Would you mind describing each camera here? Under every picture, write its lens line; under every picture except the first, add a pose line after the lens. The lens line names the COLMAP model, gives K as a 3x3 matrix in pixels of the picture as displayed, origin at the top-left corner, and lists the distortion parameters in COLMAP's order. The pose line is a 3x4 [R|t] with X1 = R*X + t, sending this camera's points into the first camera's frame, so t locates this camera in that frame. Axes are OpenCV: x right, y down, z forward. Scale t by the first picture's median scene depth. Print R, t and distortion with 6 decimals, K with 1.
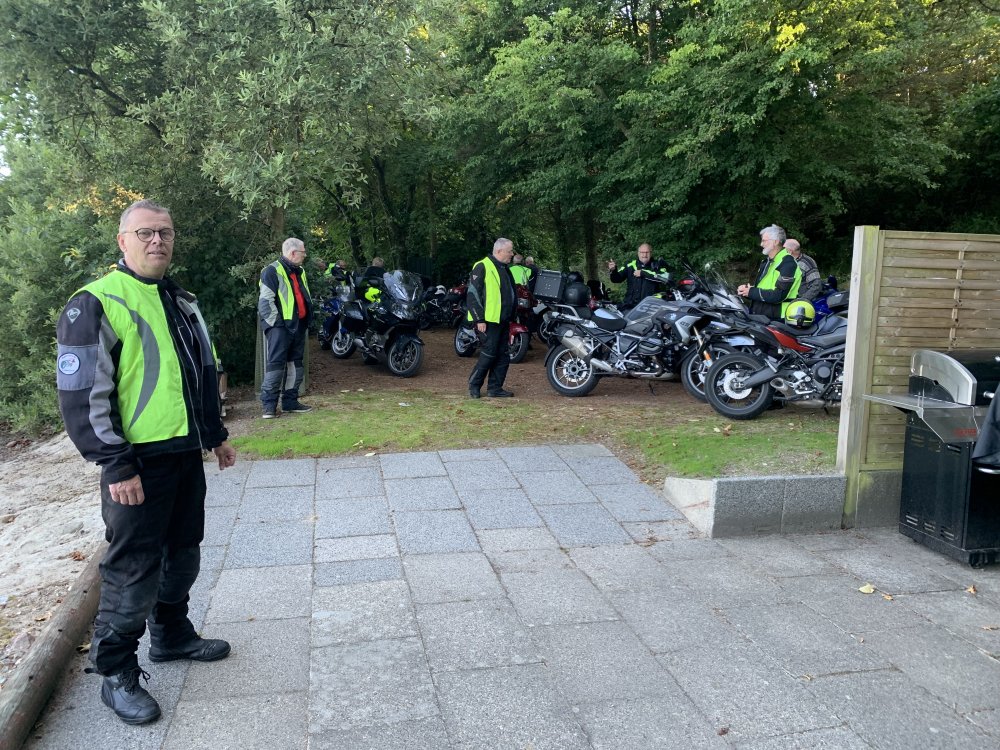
lens RADIAL K [[786.5, 0, 500.5], [0, 786.5, 372.9], [0, 0, 1]] dist [0.051601, -0.067593]
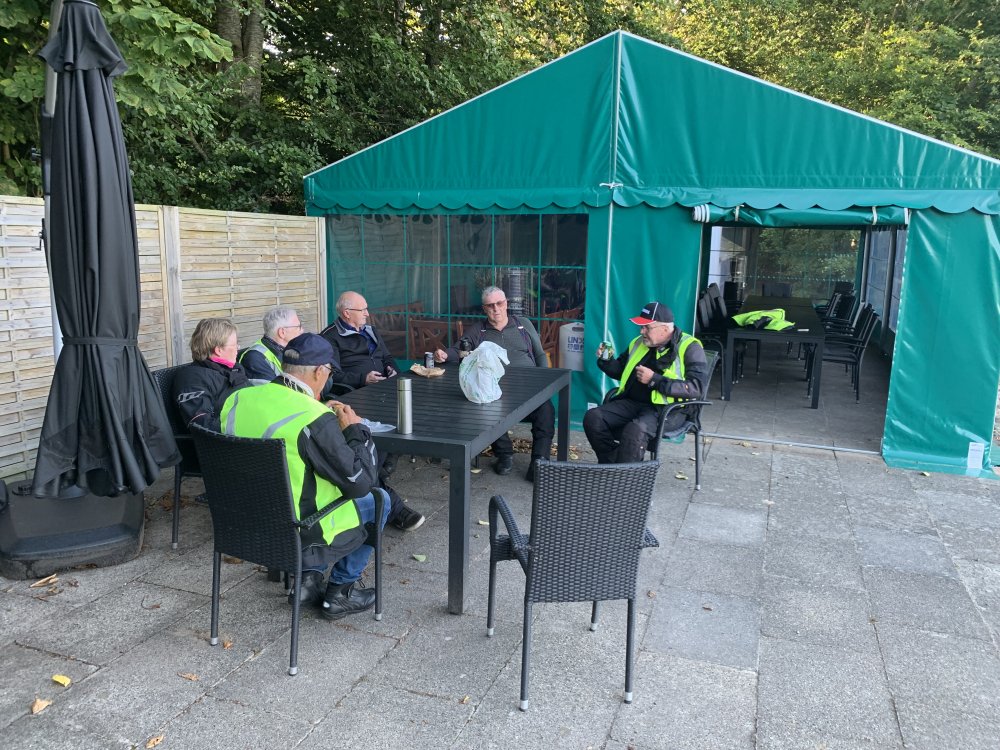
lens RADIAL K [[786.5, 0, 502.8], [0, 786.5, 378.6], [0, 0, 1]] dist [0.051601, -0.067593]
pose [[-0.847490, -0.135596, 0.513200, -0.060733], [0.024783, 0.955660, 0.293428, -0.221290], [-0.530233, 0.261396, -0.806552, 1.545398]]
